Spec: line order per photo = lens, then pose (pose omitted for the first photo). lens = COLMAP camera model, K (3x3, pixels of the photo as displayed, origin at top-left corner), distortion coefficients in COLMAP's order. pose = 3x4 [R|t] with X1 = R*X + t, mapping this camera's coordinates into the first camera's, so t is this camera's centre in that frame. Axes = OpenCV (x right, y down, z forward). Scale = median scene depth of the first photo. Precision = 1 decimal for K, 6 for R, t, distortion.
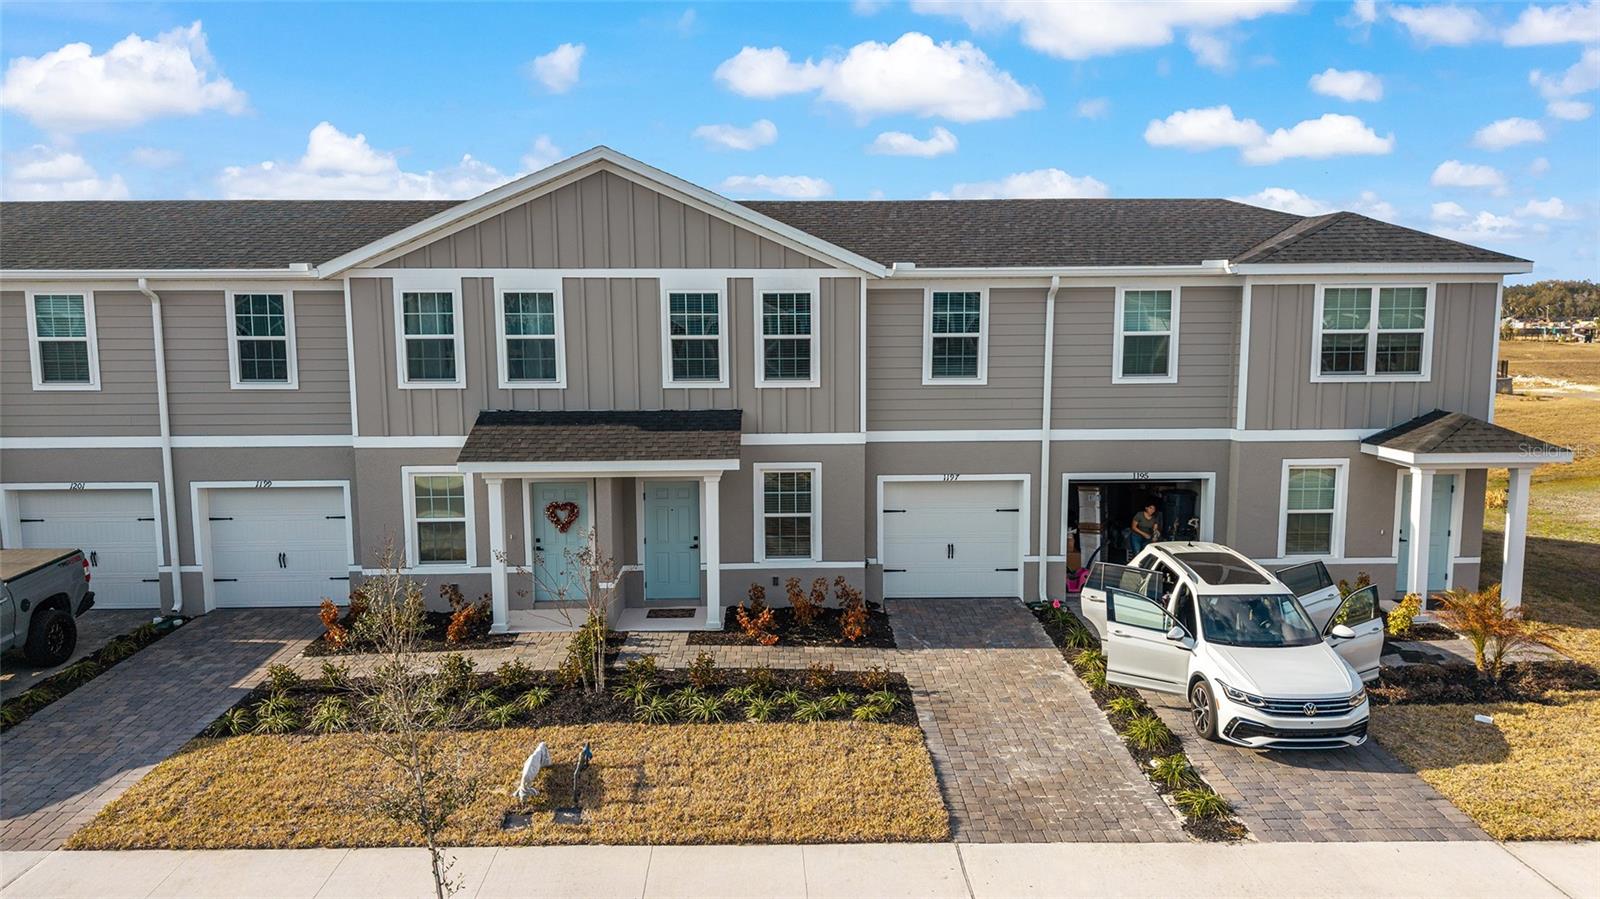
lens RADIAL K [[1095.8, 0, 798.2], [0, 1095.8, 450.7], [0, 0, 1]] dist [0.016317, -0.016986]
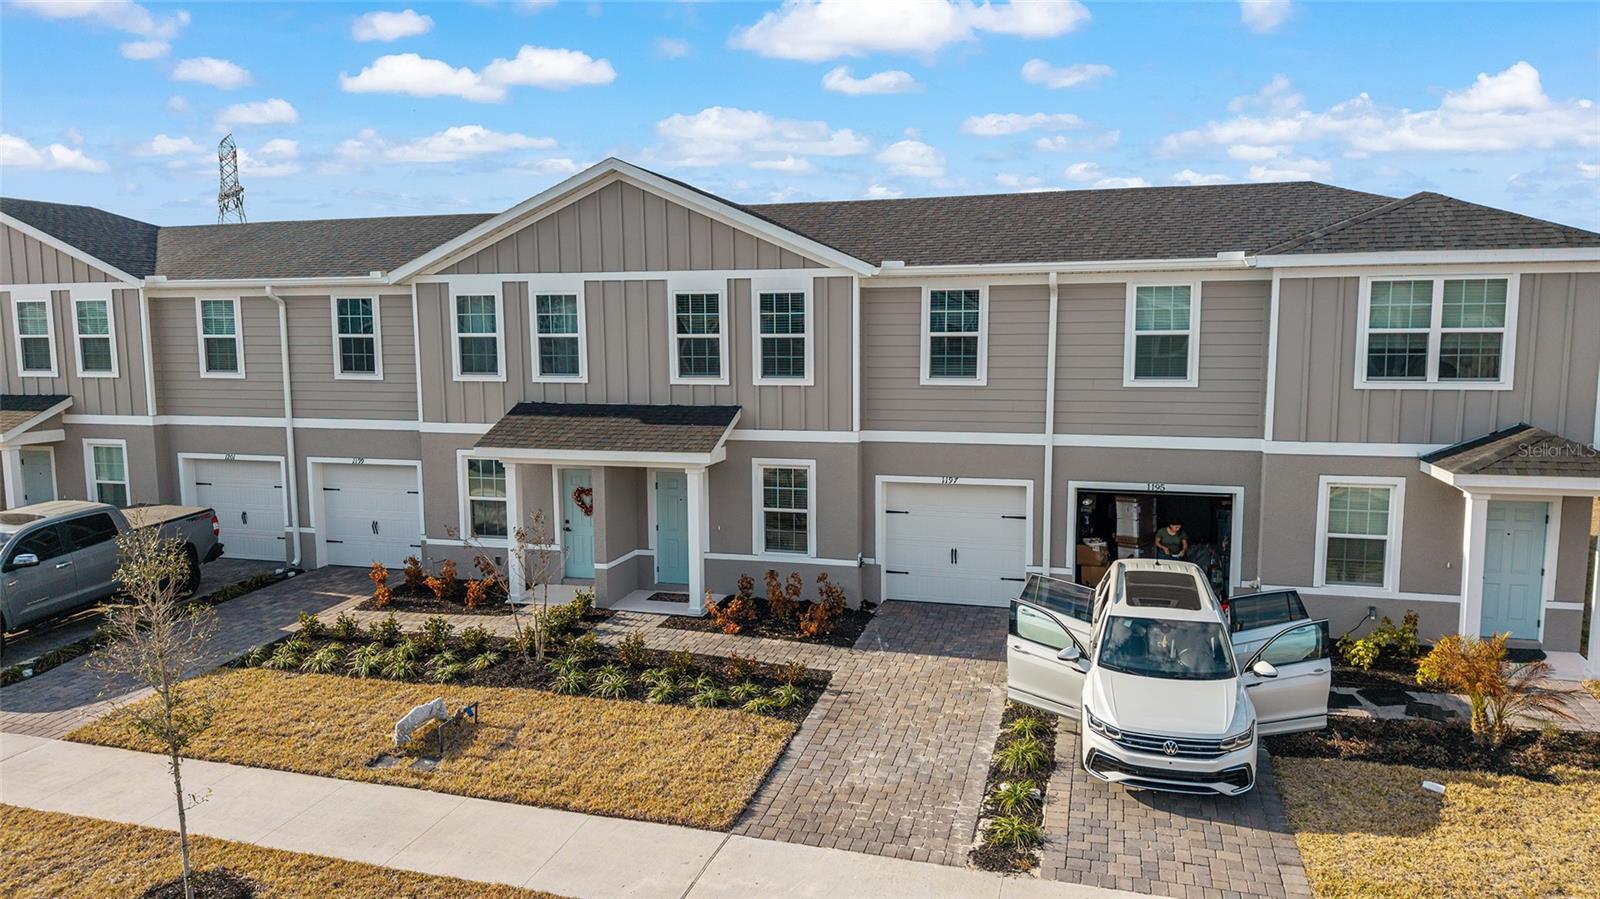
lens RADIAL K [[1095.8, 0, 789.4], [0, 1095.8, 450.6], [0, 0, 1]] dist [0.016317, -0.016986]
pose [[0.952096, 0.033969, -0.303906, 0.315596], [-0.033415, 0.999417, 0.007025, -0.004256], [0.303968, 0.003467, 0.952676, 0.029400]]
